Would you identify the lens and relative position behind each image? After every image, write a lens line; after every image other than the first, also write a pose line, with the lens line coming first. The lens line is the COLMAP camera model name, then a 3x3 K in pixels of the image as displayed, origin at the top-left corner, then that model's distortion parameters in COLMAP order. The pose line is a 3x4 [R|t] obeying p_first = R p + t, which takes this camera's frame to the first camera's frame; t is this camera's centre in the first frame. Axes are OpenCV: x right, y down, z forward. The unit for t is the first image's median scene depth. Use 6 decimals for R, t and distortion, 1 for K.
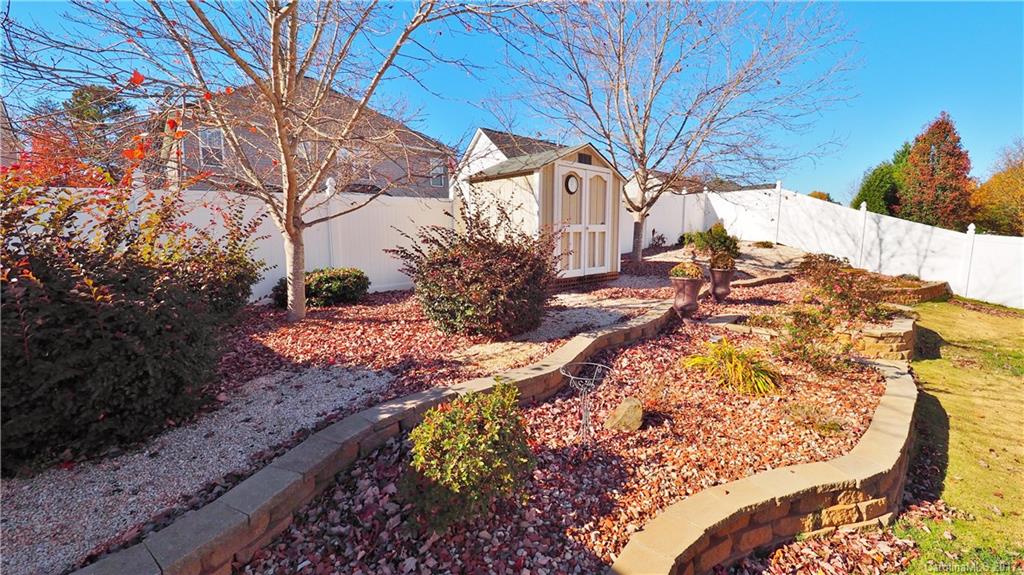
lens RADIAL K [[415.6, 0, 509.4], [0, 415.6, 286.2], [0, 0, 1]] dist [-0.017244, 0.000067]
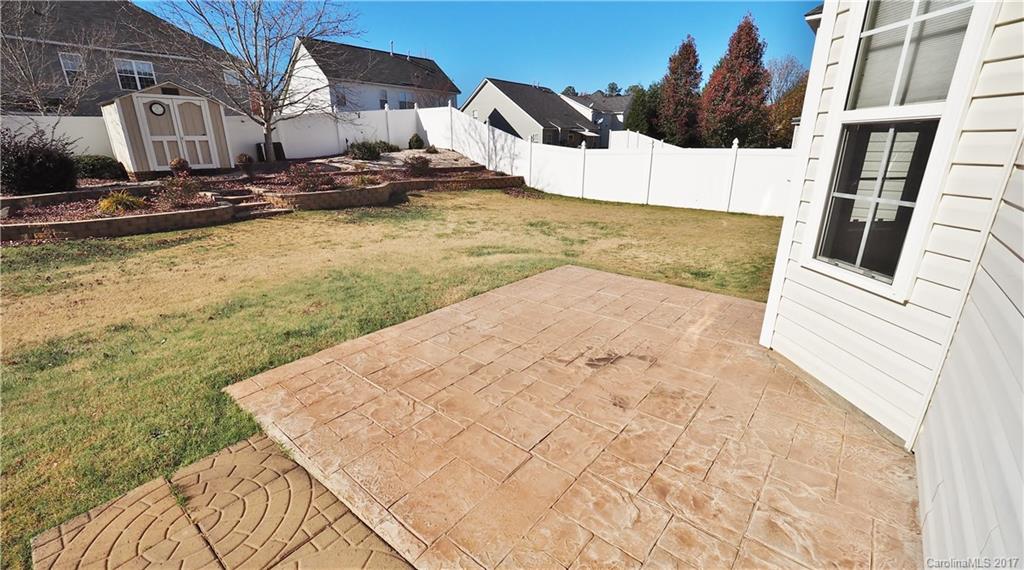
lens RADIAL K [[422.2, 0, 506.4], [0, 422.2, 285.7], [0, 0, 1]] dist [-0.011163, -0.000163]
pose [[0.992234, -0.034158, 0.119606, 0.811427], [0.009841, 0.980098, 0.198270, 0.071689], [-0.123998, -0.195553, 0.972822, -0.544631]]
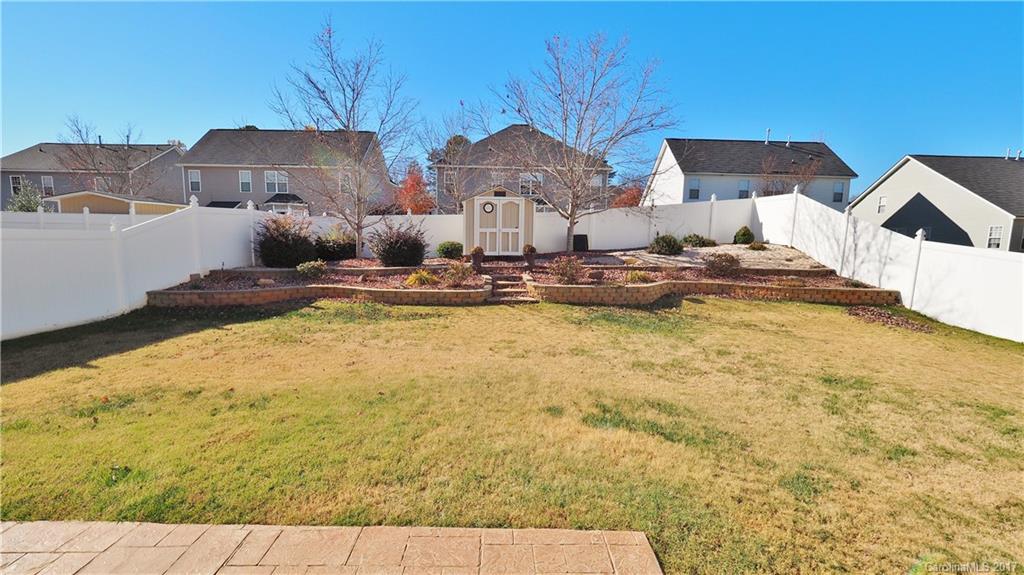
lens RADIAL K [[415.6, 0, 502.6], [0, 415.6, 290.3], [0, 0, 1]] dist [-0.017244, 0.000067]
pose [[0.751932, 0.103491, -0.651067, 0.990385], [-0.097178, 0.994212, 0.045803, 0.030680], [0.652039, 0.028829, 0.757637, -0.286997]]
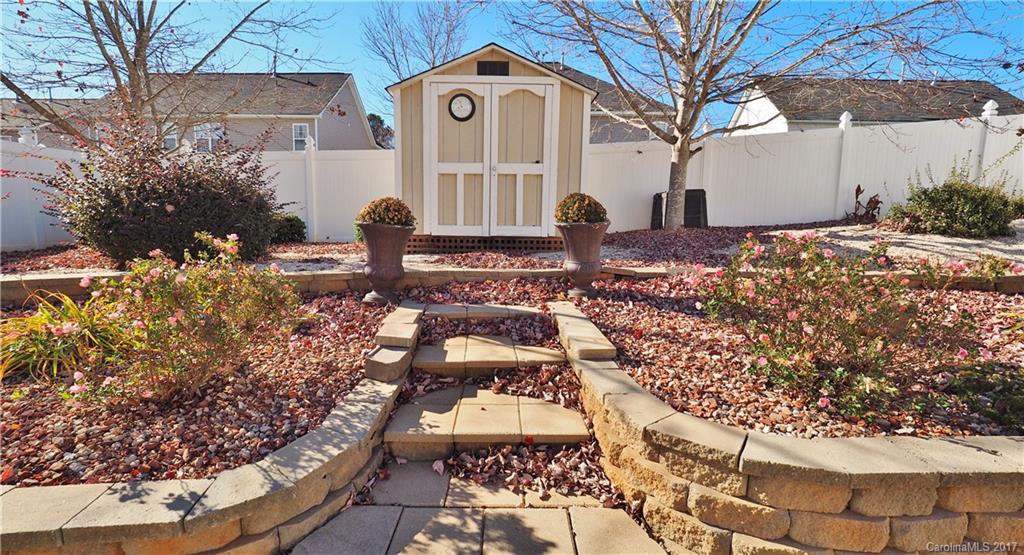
lens RADIAL K [[429.7, 0, 517.6], [0, 429.7, 272.3], [0, 0, 1]] dist [-0.002453, -0.000033]
pose [[0.736669, 0.101219, -0.668636, 0.488491], [-0.105288, 0.993845, 0.034448, 0.003822], [0.668007, 0.045023, 0.742792, 0.336867]]
